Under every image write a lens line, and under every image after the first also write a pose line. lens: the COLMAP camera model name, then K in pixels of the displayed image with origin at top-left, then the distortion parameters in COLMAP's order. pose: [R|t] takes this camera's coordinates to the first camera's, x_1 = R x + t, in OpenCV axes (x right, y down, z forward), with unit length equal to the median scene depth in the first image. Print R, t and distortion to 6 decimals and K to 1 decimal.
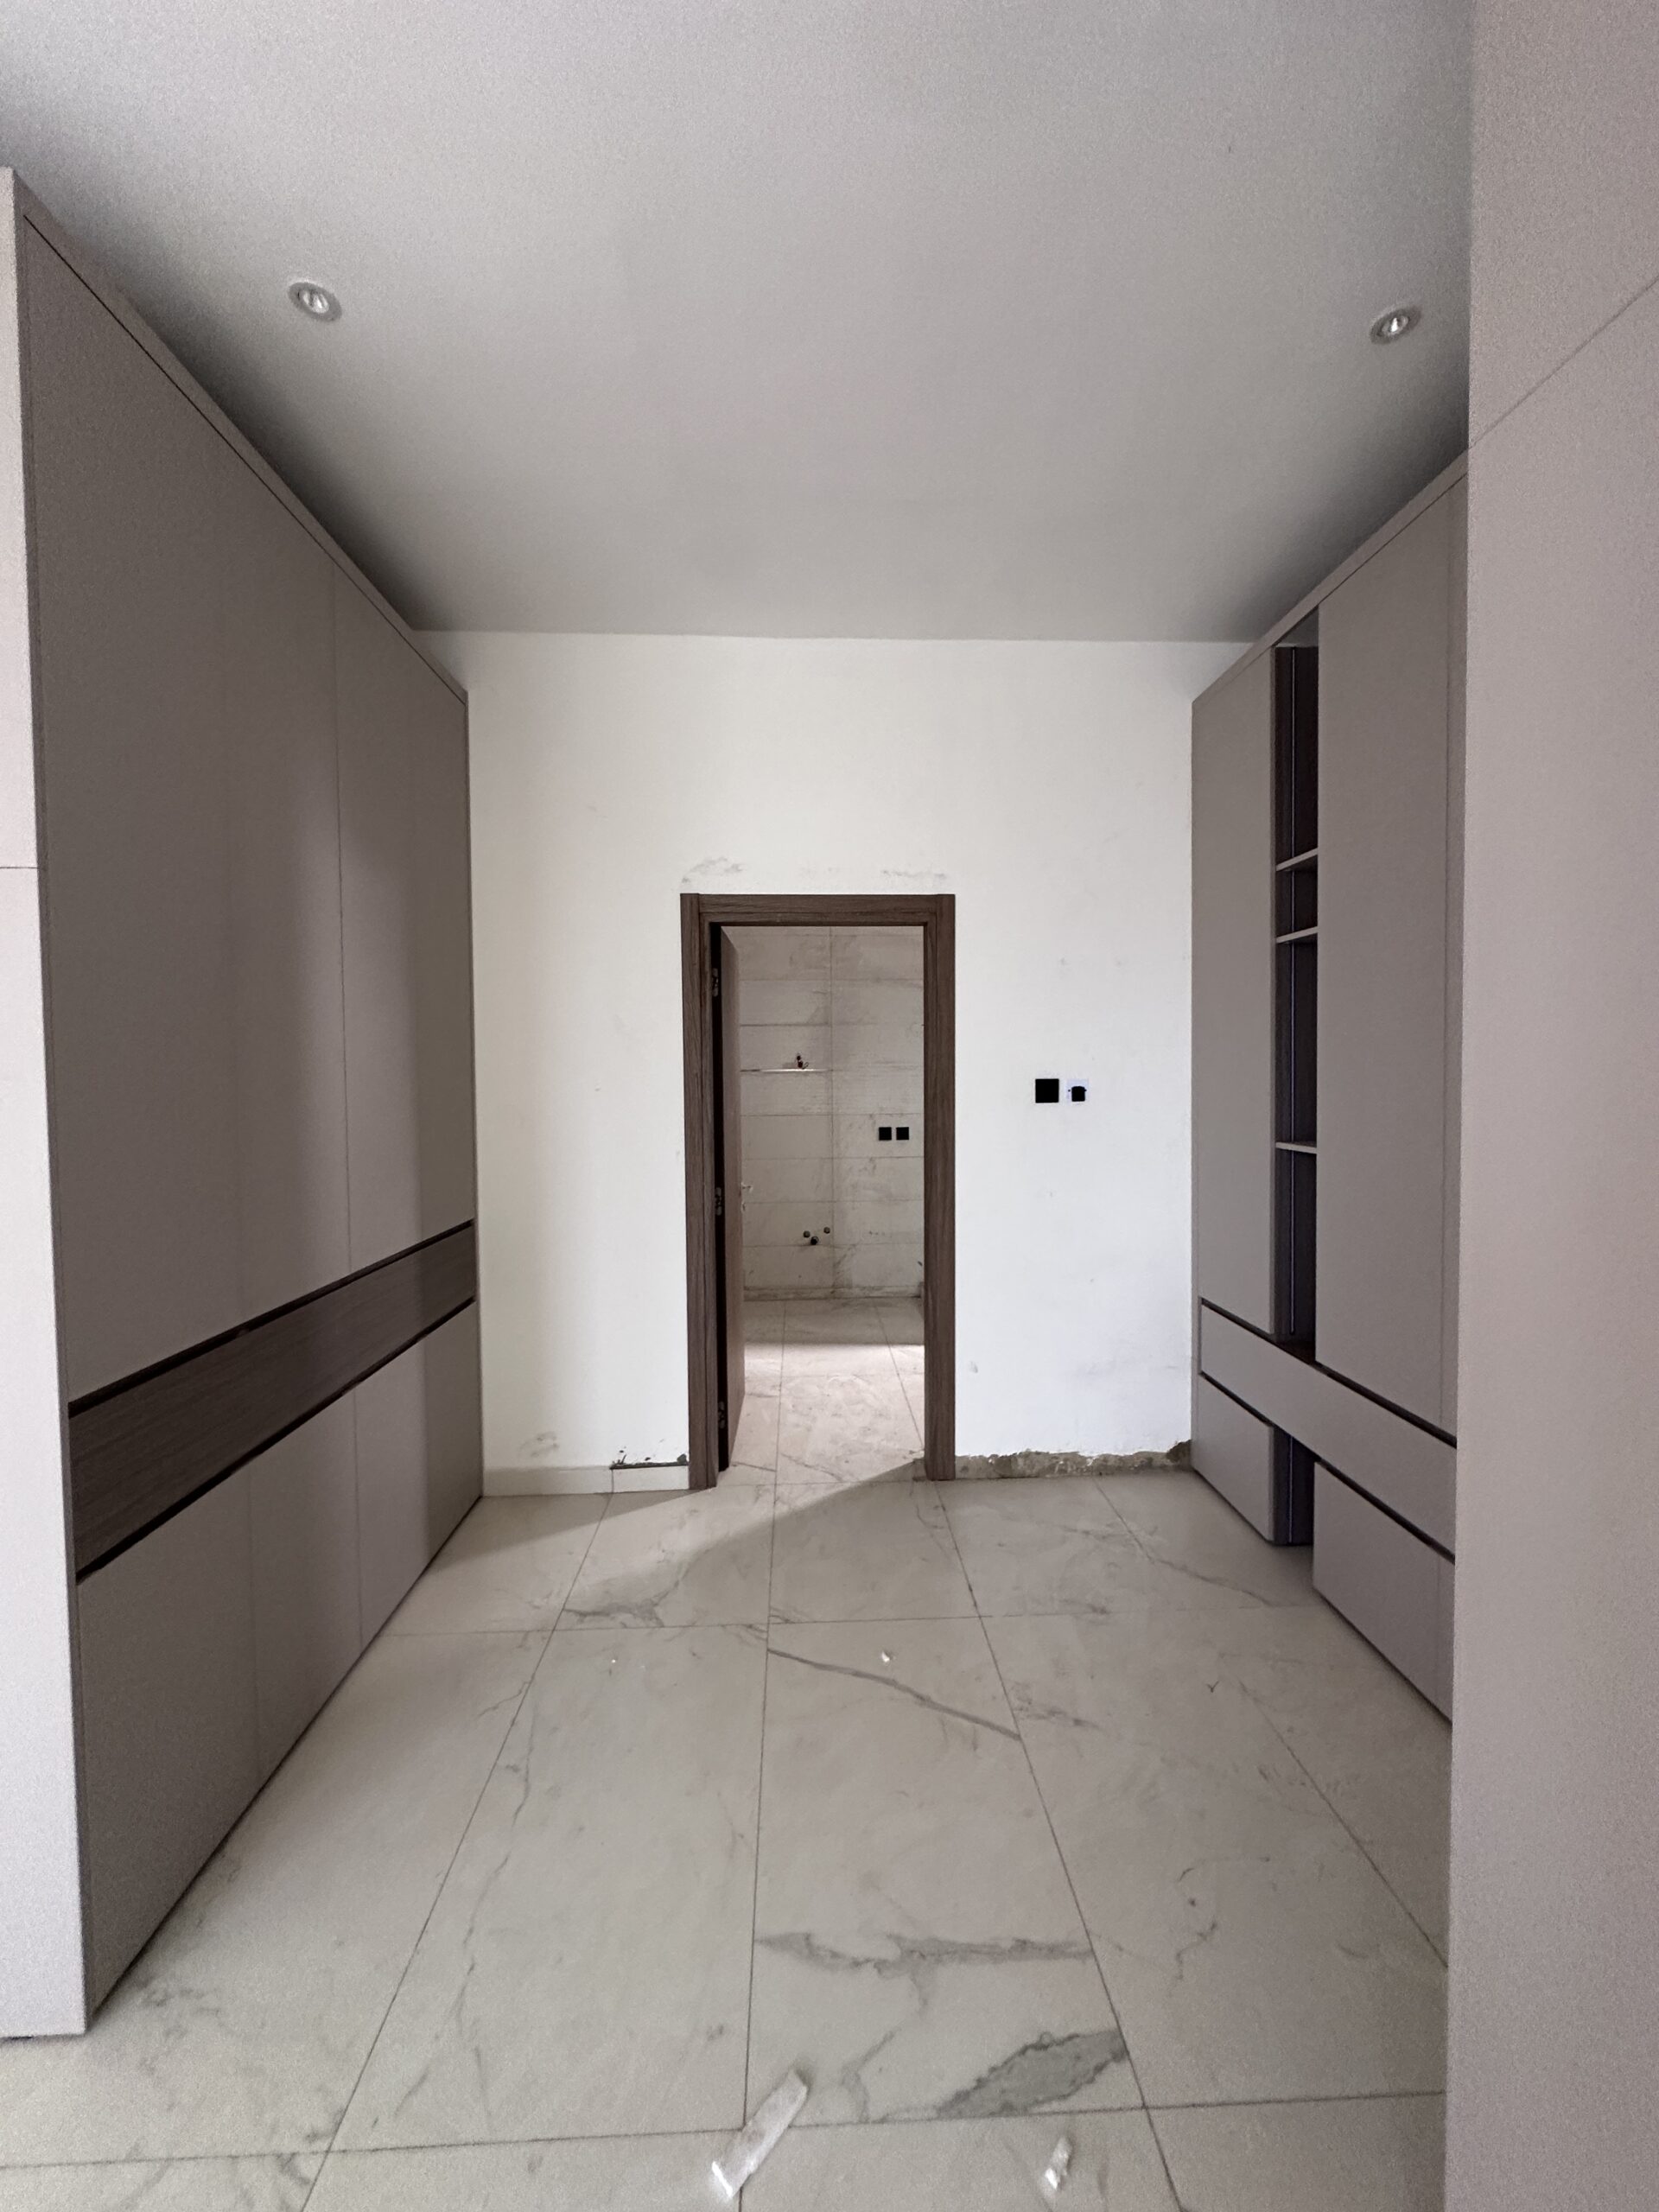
lens RADIAL K [[885.5, 0, 832.7], [0, 885.5, 1104.0], [0, 0, 1]] dist [-0.002489, 0.001148]
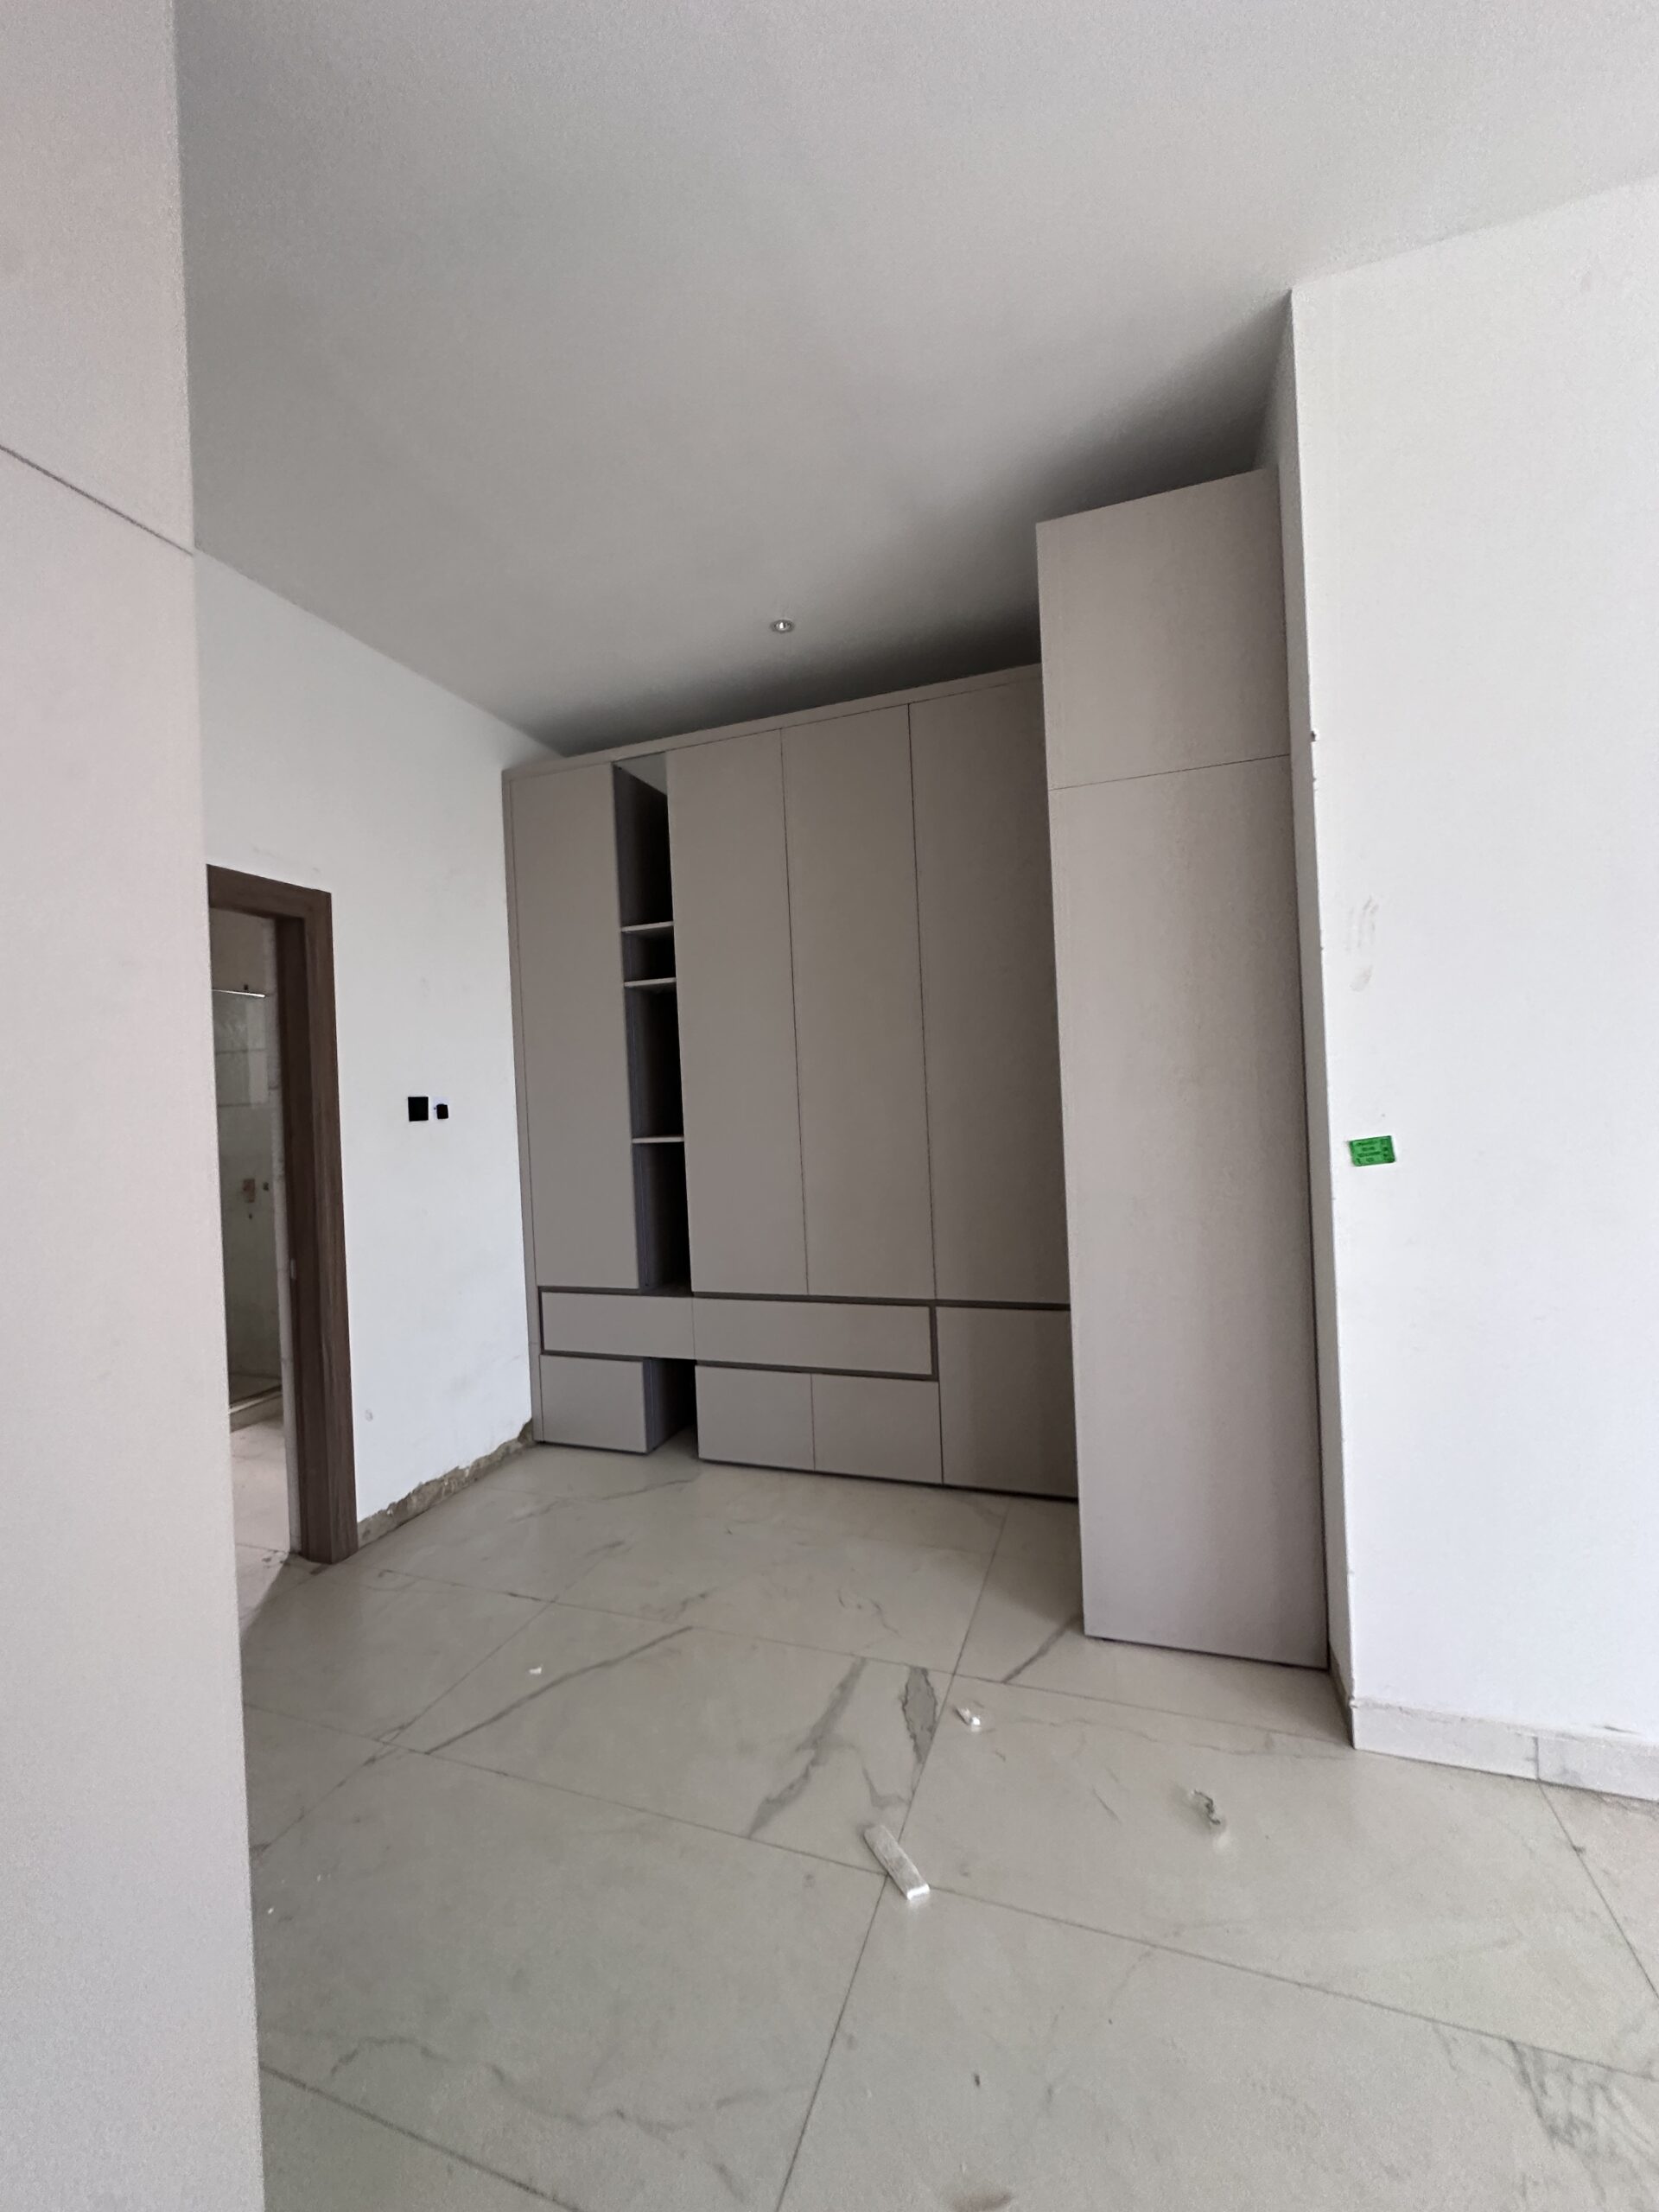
lens RADIAL K [[885.5, 0, 827.5], [0, 885.5, 1105.9], [0, 0, 1]] dist [-0.002489, 0.001148]
pose [[0.377915, -0.011426, 0.925770, -0.648551], [0.074236, 0.997078, -0.017998, 0.043447], [-0.922860, 0.075527, 0.377659, 0.263328]]
